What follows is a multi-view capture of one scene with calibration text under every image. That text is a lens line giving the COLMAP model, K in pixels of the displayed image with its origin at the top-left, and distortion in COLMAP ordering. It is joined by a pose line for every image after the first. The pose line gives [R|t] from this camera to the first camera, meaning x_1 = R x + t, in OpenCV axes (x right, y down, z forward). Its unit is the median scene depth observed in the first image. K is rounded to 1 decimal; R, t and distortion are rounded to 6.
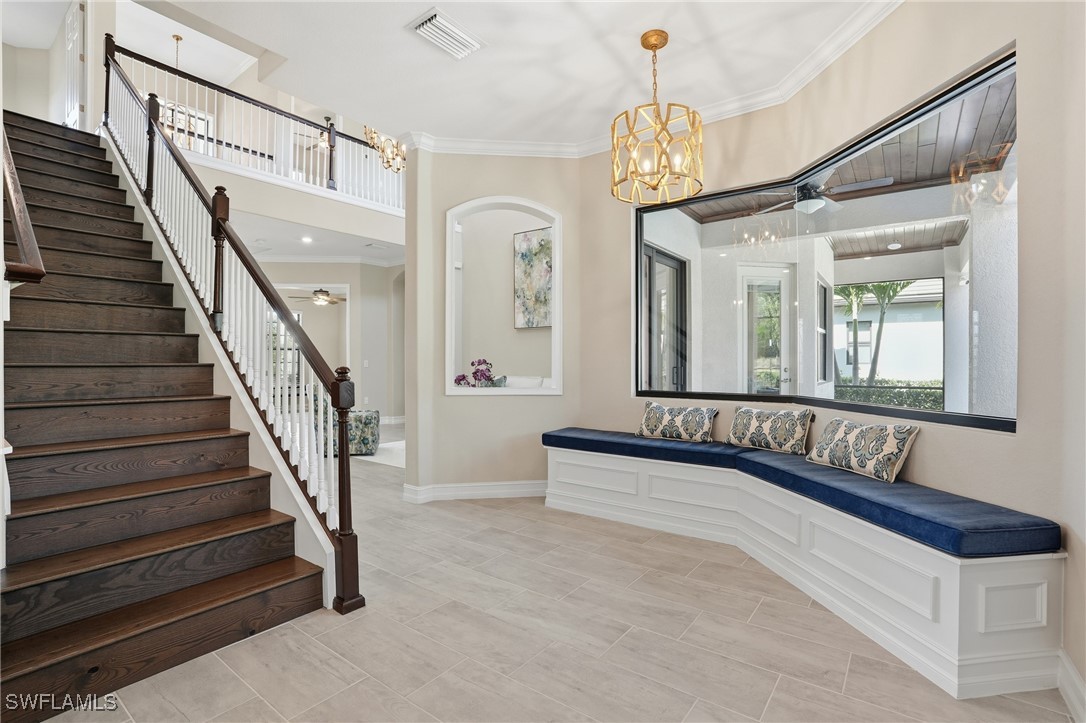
lens RADIAL K [[499.7, 0, 540.2], [0, 499.7, 360.1], [0, 0, 1]] dist [-0.047636, 0.013052]
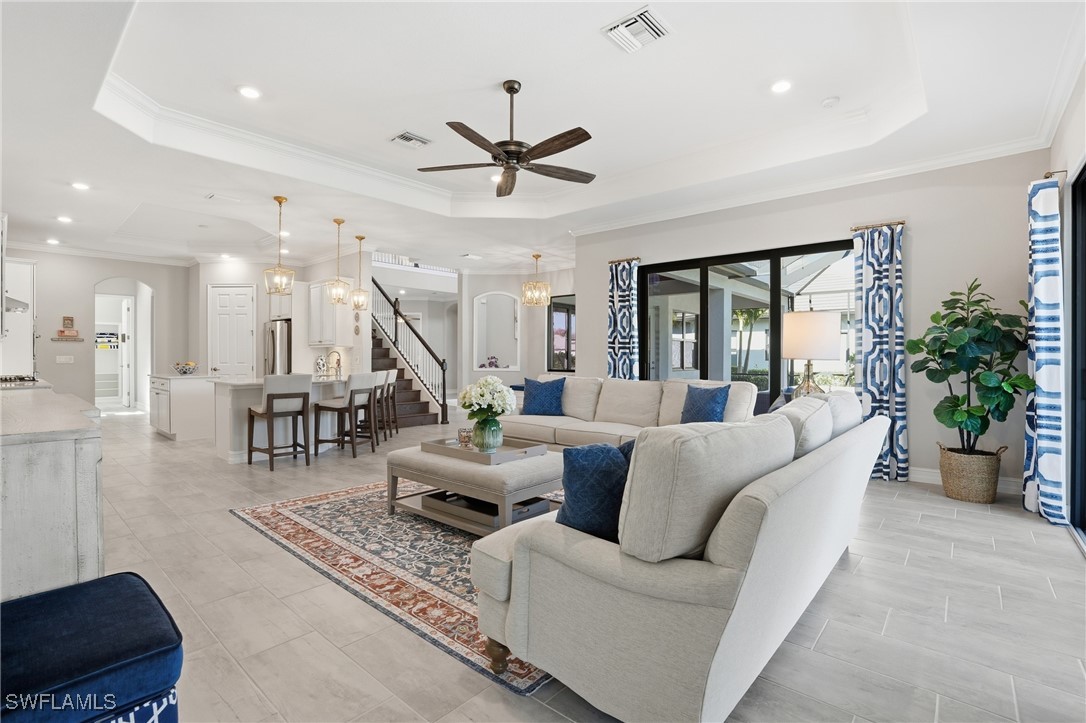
lens RADIAL K [[499.7, 0, 540.2], [0, 499.7, 354.2], [0, 0, 1]] dist [-0.047636, 0.013052]
pose [[0.997141, 0.002728, -0.075510, 0.531907], [-0.002859, 0.999995, -0.001627, -0.016331], [0.075505, 0.001839, 0.997144, -2.346855]]
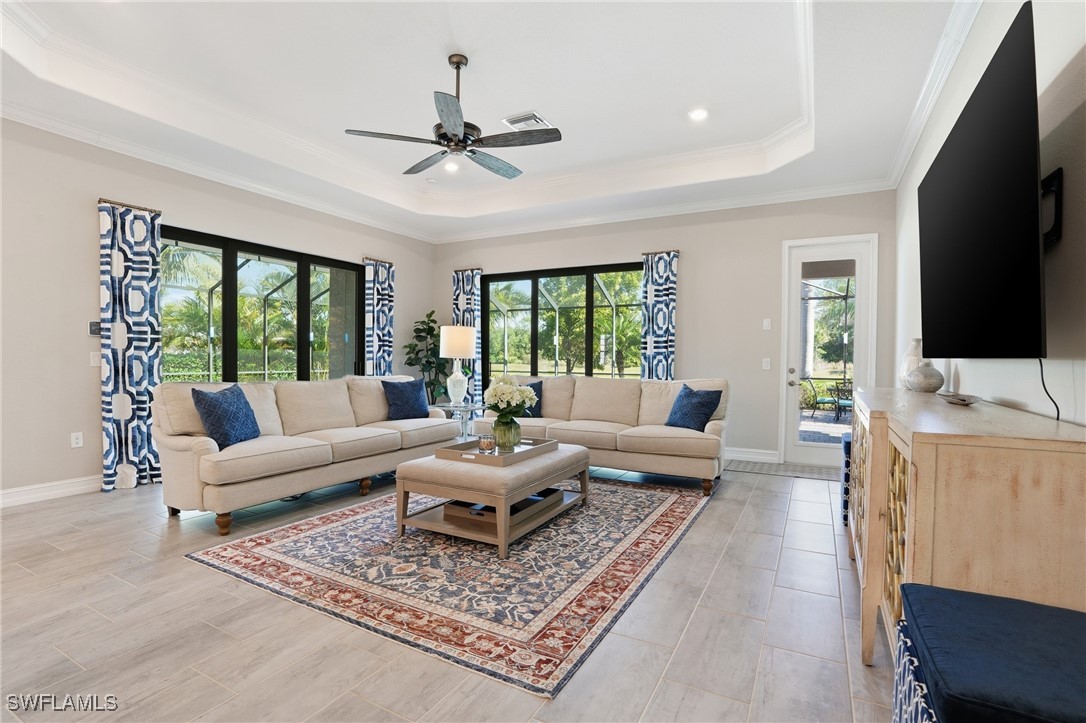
lens RADIAL K [[499.7, 0, 546.6], [0, 499.7, 369.4], [0, 0, 1]] dist [-0.047636, 0.013052]
pose [[-0.146119, -0.021314, 0.989037, -0.994427], [-0.014838, 0.999703, 0.019352, -0.003681], [-0.989156, -0.011848, -0.146391, -0.983395]]
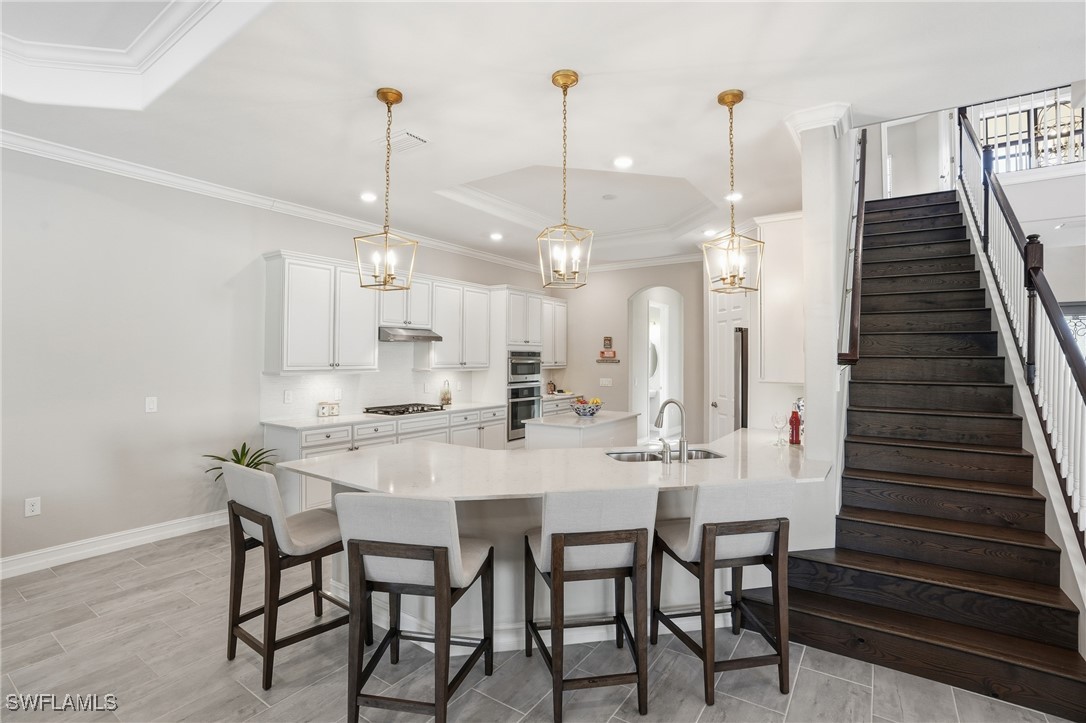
lens RADIAL K [[499.7, 0, 551.5], [0, 499.7, 357.6], [0, 0, 1]] dist [-0.047636, 0.013052]
pose [[0.054774, 0.002753, -0.998495, 0.301990], [-0.000608, 0.999996, 0.002723, -0.133977], [0.998499, 0.000458, 0.054776, -0.012552]]
